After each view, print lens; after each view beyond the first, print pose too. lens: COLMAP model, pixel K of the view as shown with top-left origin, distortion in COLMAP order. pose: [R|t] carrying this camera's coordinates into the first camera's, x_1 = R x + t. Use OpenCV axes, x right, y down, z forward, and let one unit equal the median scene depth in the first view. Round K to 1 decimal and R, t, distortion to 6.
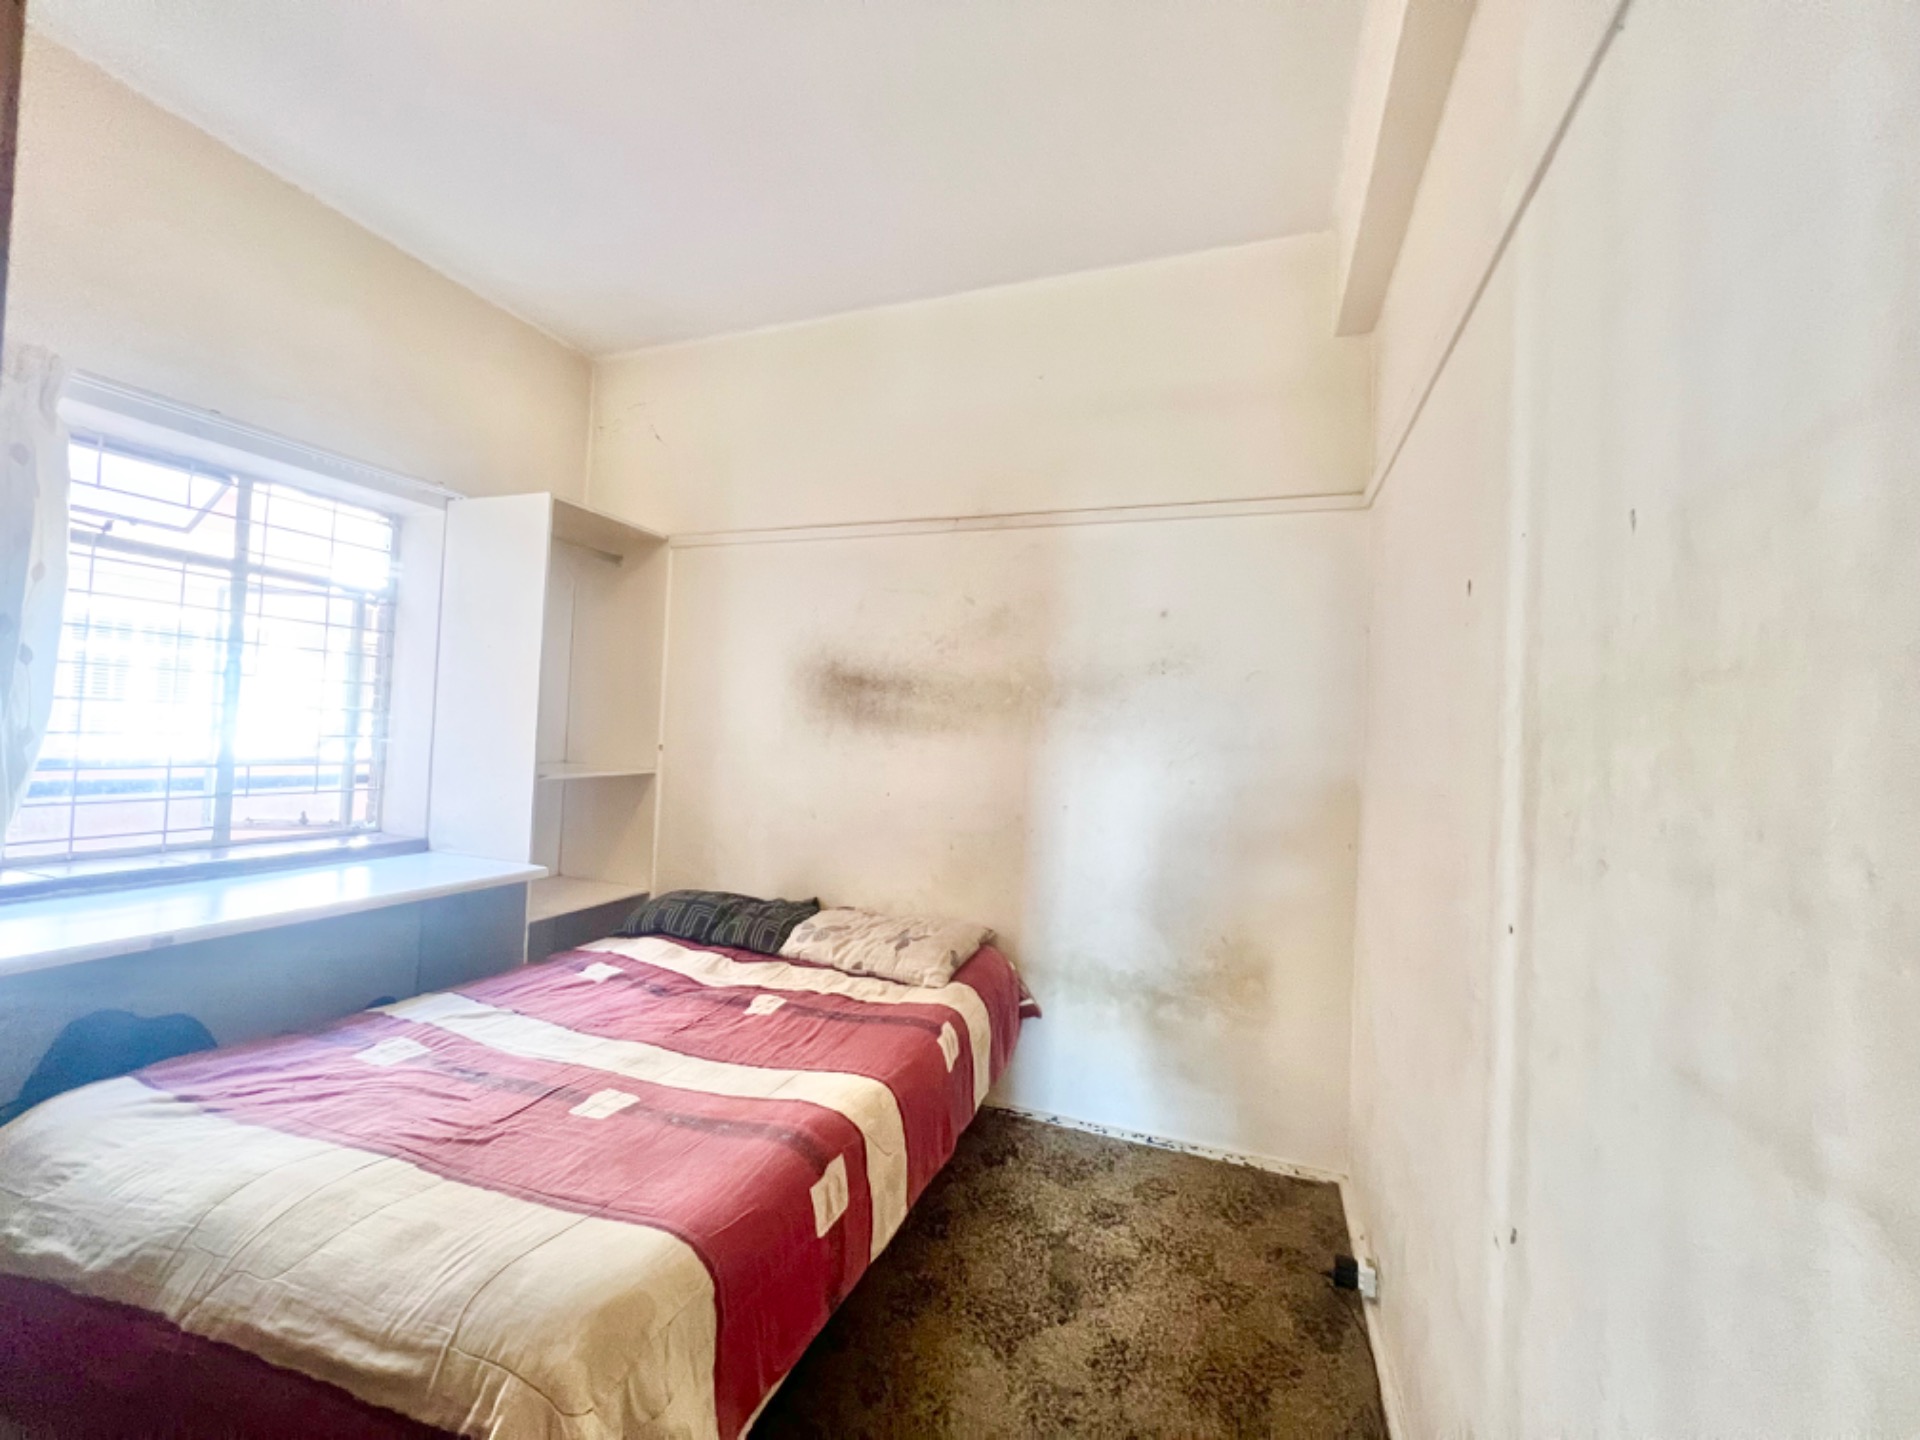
lens RADIAL K [[771.6, 0, 955.5], [0, 771.6, 717.5], [0, 0, 1]] dist [-0.002888, 0.000776]
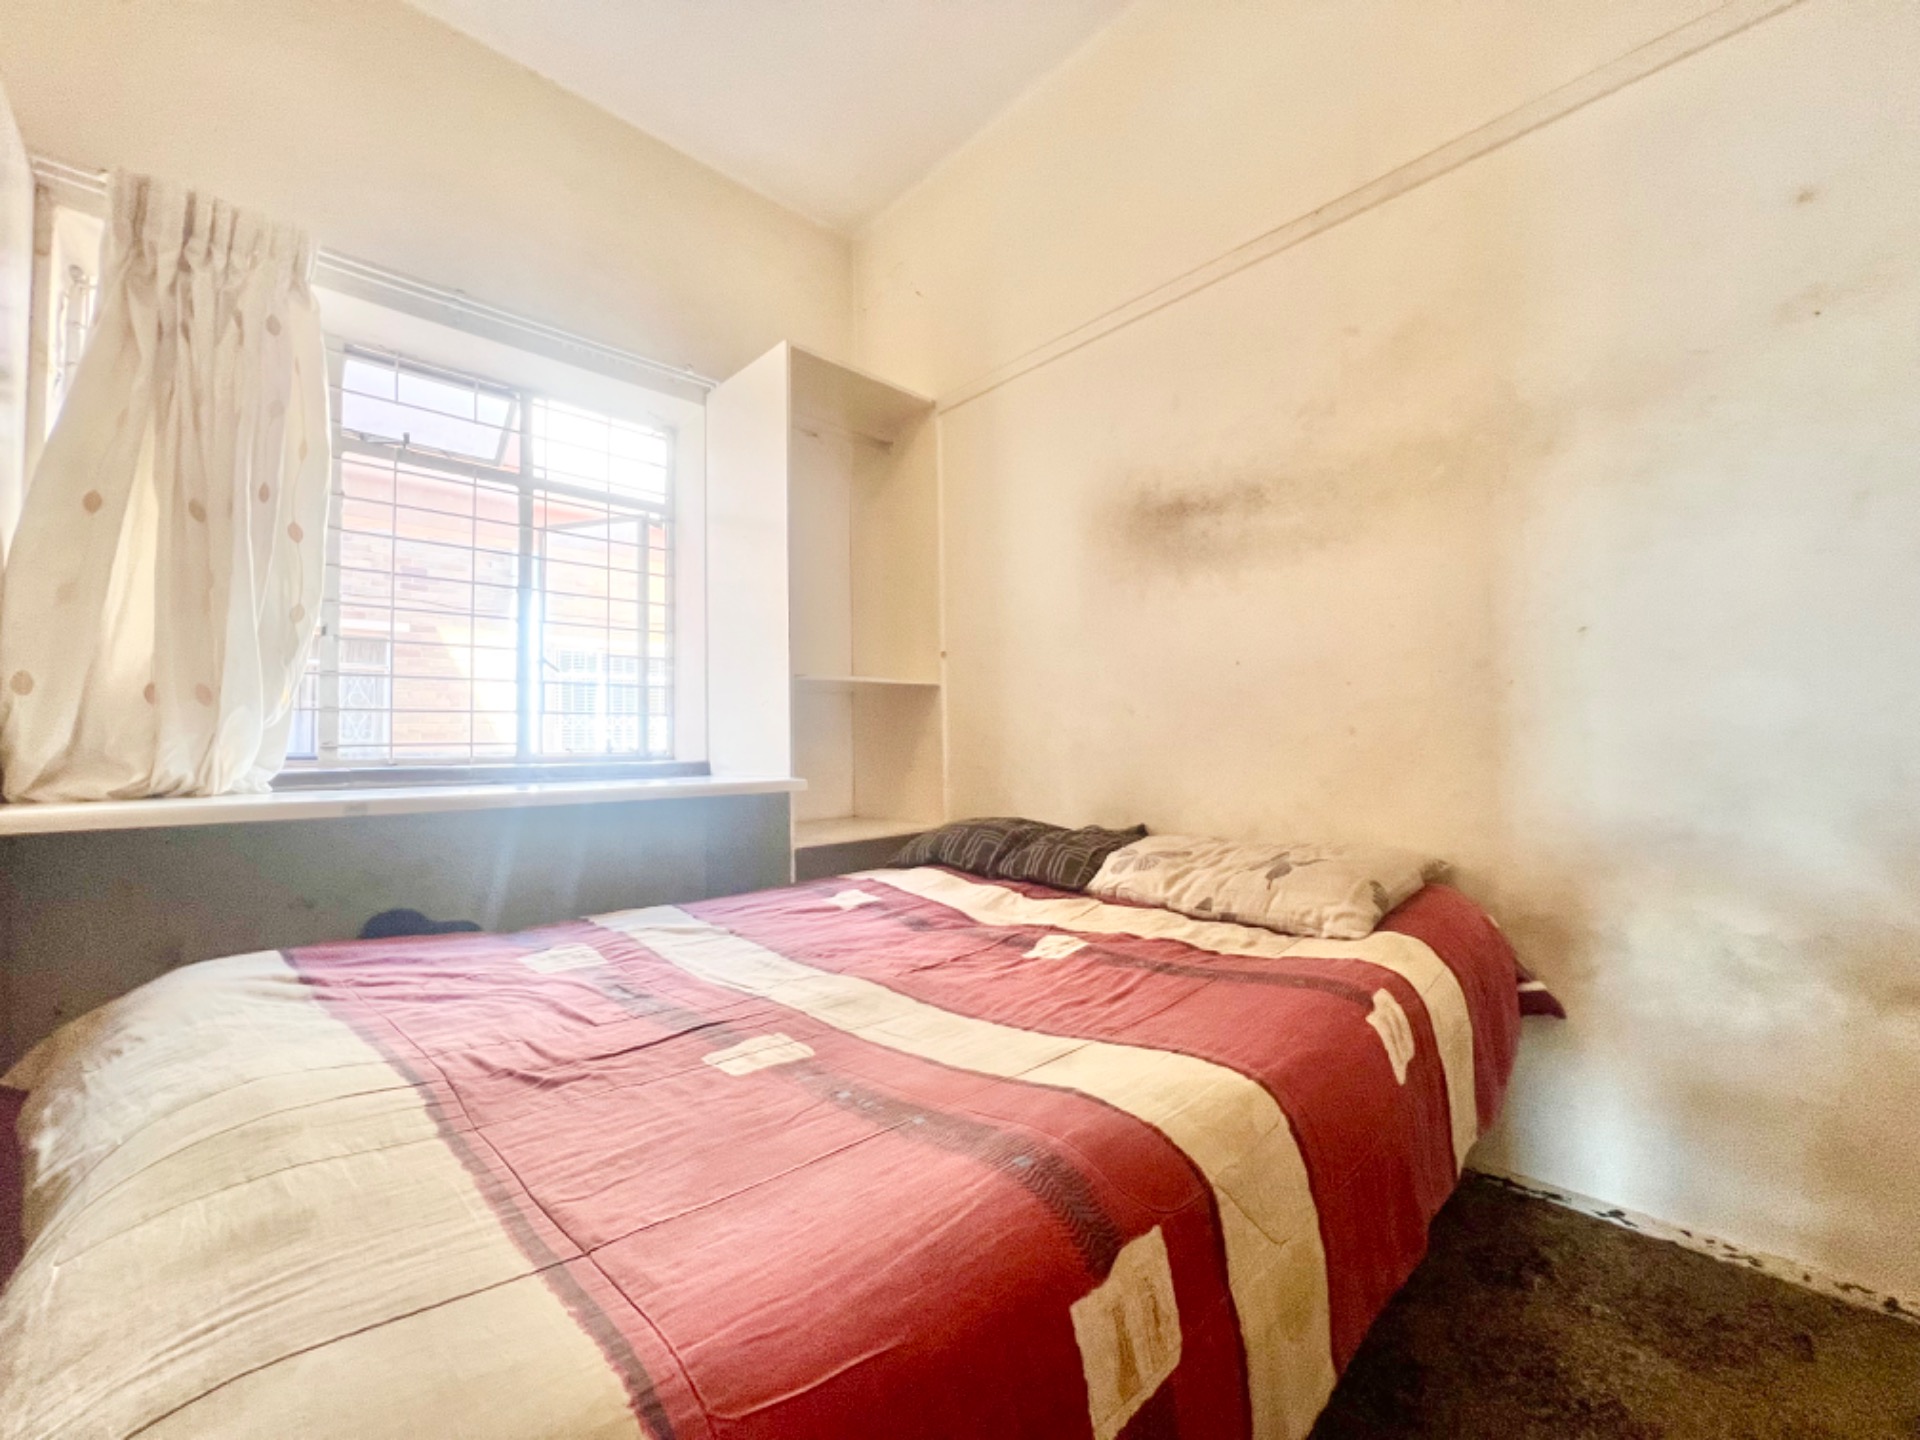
lens RADIAL K [[771.6, 0, 955.5], [0, 771.6, 717.5], [0, 0, 1]] dist [-0.002888, 0.000776]
pose [[0.899385, -0.075780, -0.430539, -0.030178], [0.066738, 0.997118, -0.036091, 0.197799], [0.432033, 0.003726, 0.901850, 0.380495]]
